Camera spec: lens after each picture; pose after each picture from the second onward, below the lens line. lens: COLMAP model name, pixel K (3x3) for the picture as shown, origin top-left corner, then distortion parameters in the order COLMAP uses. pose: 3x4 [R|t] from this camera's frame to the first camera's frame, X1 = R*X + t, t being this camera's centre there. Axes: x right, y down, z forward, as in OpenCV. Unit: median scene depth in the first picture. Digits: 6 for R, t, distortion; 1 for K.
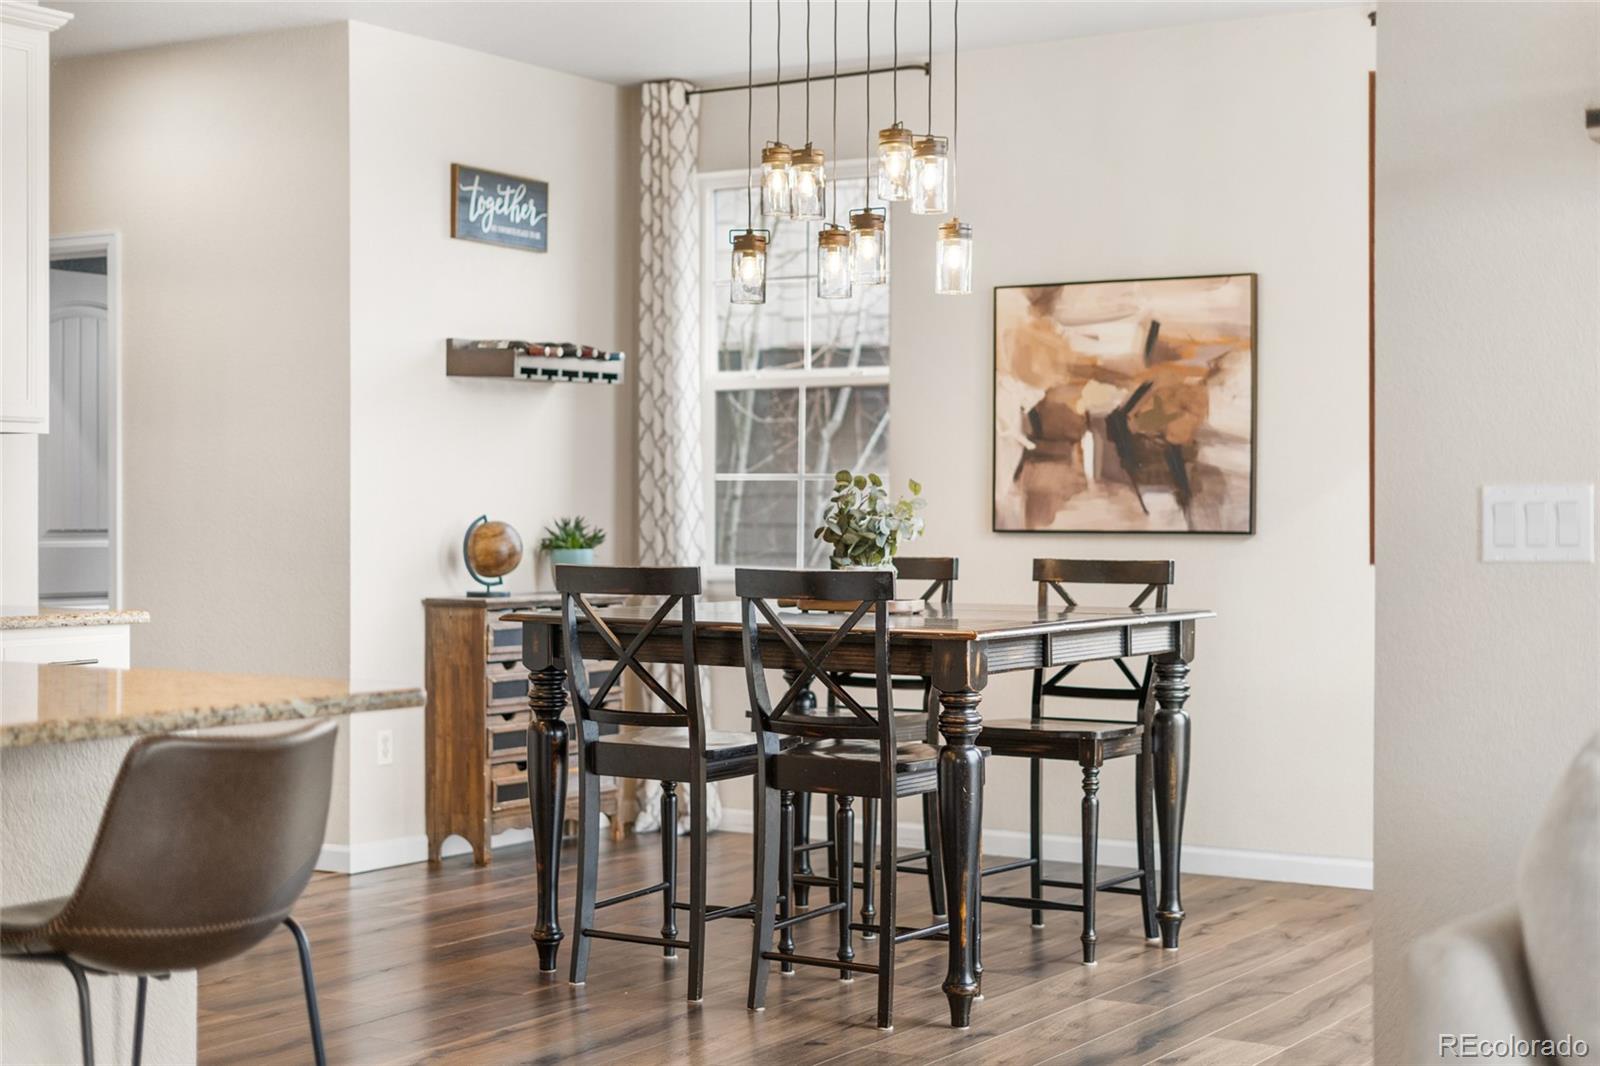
lens RADIAL K [[2389.8, 0, 807.3], [0, 2389.8, 548.0], [0, 0, 1]] dist [0.015130, 0.000000]
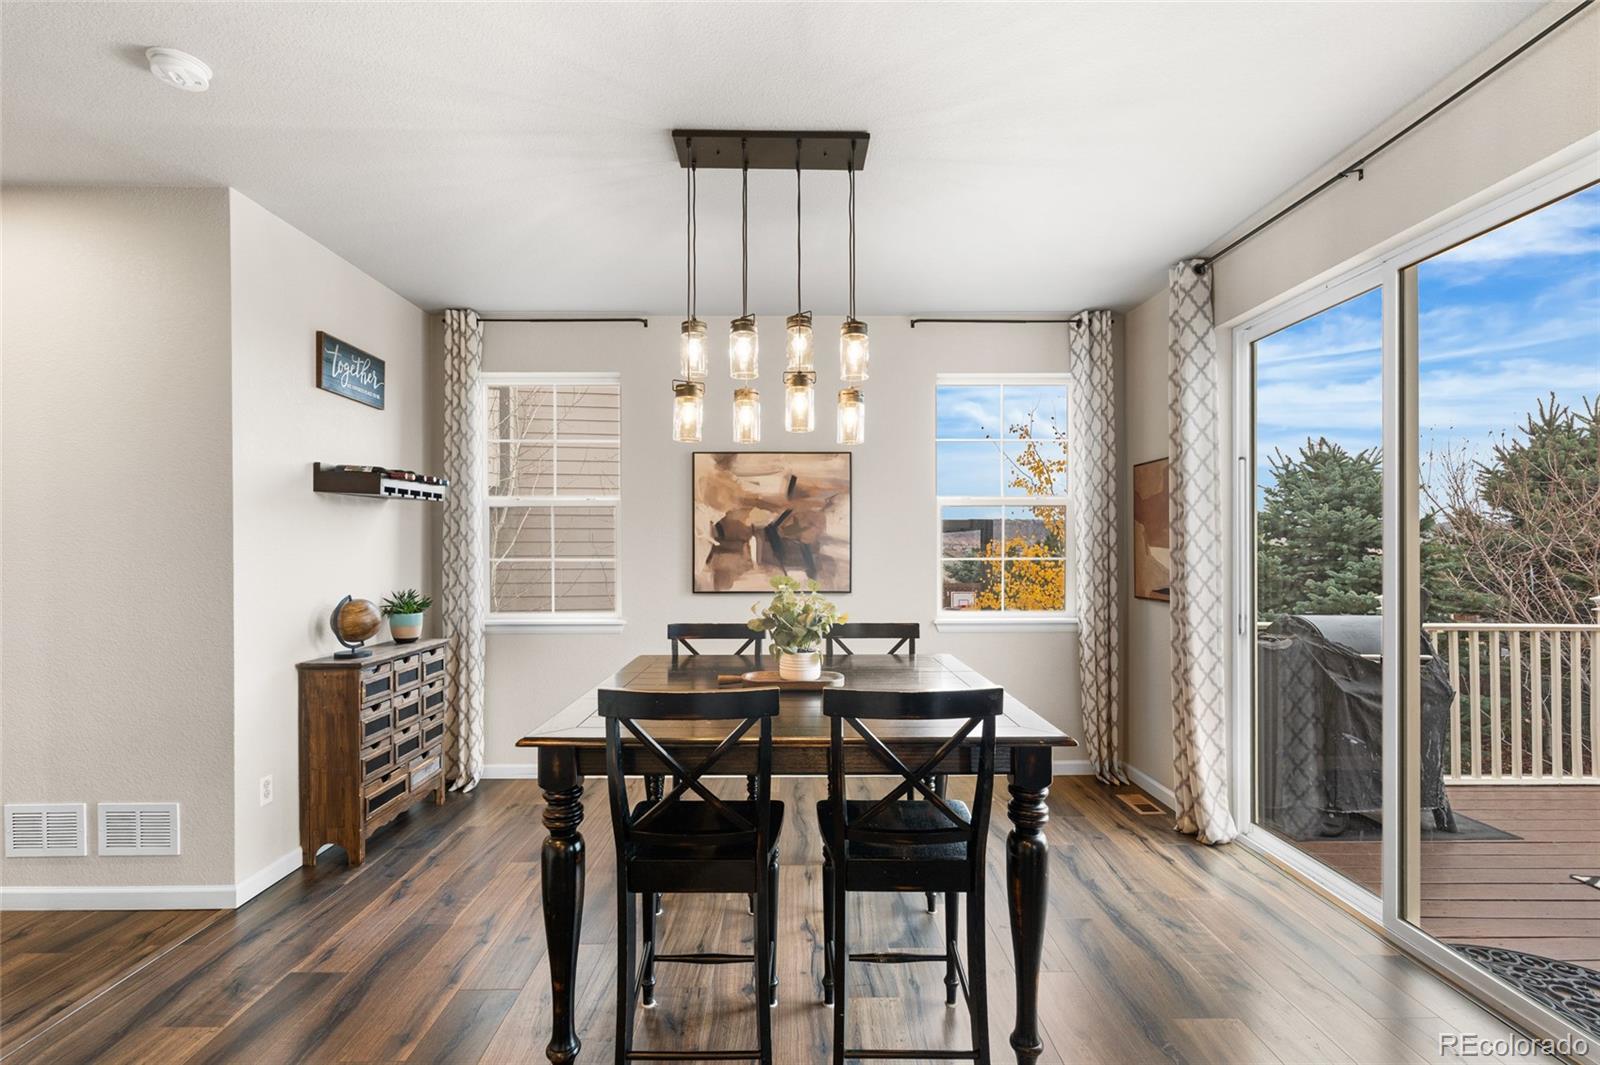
lens RADIAL K [[719.5, 0, 808.8], [0, 719.5, 551.0], [0, 0, 1]] dist [-0.008029, 0.000834]
pose [[0.830879, -0.006831, 0.556411, -0.146454], [0.013623, 0.999875, -0.008067, -0.032475], [-0.556286, 0.014283, 0.830868, 0.528184]]
